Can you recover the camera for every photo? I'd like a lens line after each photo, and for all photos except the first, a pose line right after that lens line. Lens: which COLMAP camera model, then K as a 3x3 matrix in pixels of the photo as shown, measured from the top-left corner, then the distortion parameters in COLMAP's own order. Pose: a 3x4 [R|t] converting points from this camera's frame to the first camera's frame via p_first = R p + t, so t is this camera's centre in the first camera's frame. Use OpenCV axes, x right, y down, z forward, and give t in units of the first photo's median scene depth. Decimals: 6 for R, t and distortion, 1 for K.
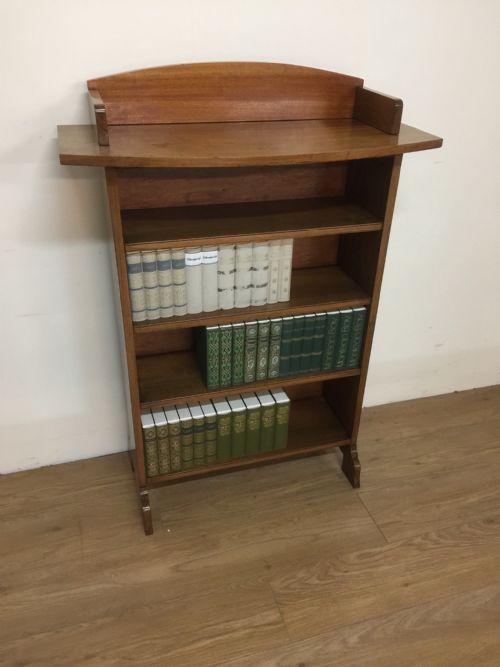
lens RADIAL K [[565.0, 0, 255.2], [0, 565.0, 334.8], [0, 0, 1]] dist [0.087299, -0.102674]
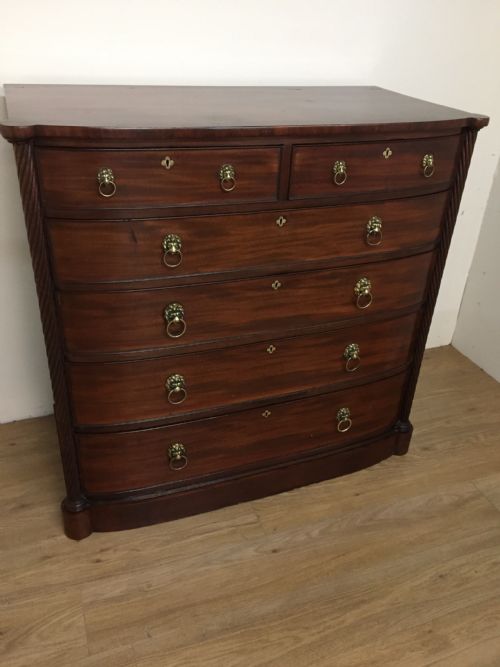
lens RADIAL K [[565.0, 0, 252.4], [0, 565.0, 331.4], [0, 0, 1]] dist [0.087299, -0.102674]
pose [[0.998504, -0.008869, 0.053960, -0.026168], [0.009077, 0.999952, -0.003615, 0.081068], [-0.053925, 0.004100, 0.998537, -0.214605]]
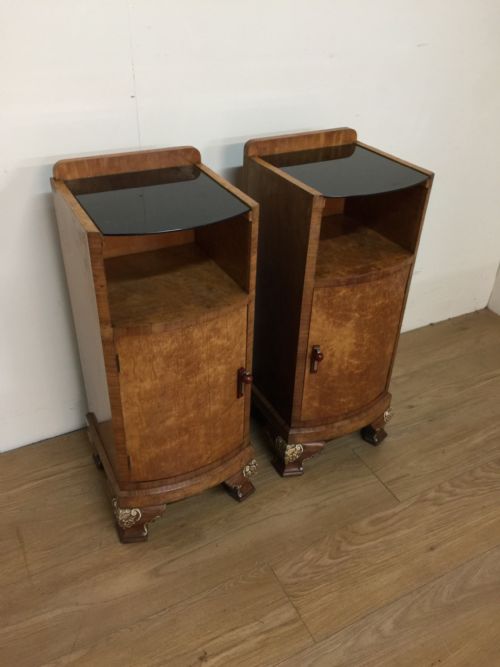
lens RADIAL K [[565.0, 0, 252.5], [0, 565.0, 330.2], [0, 0, 1]] dist [0.087299, -0.102674]
pose [[0.984597, -0.093663, 0.147637, -0.088852], [0.083982, 0.993970, 0.070509, 0.031116], [-0.153351, -0.057024, 0.986525, 0.213768]]
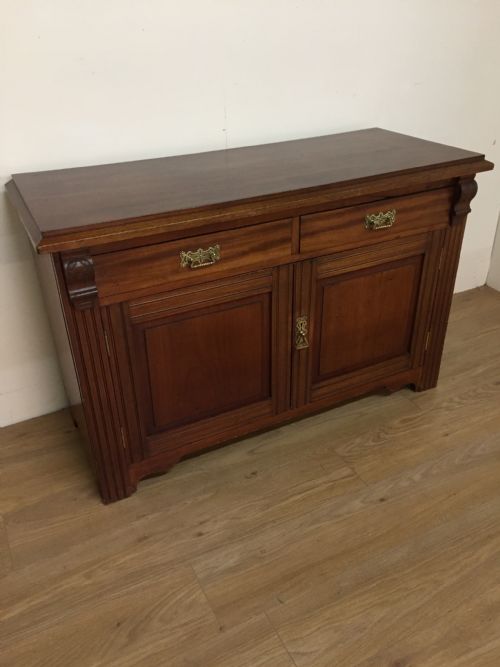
lens RADIAL K [[565.0, 0, 250.0], [0, 565.0, 329.0], [0, 0, 1]] dist [0.087299, -0.102674]
pose [[0.984766, -0.125176, 0.120696, -0.240475], [0.125901, 0.992042, 0.001630, 0.159717], [-0.119940, 0.013590, 0.992688, -0.119338]]
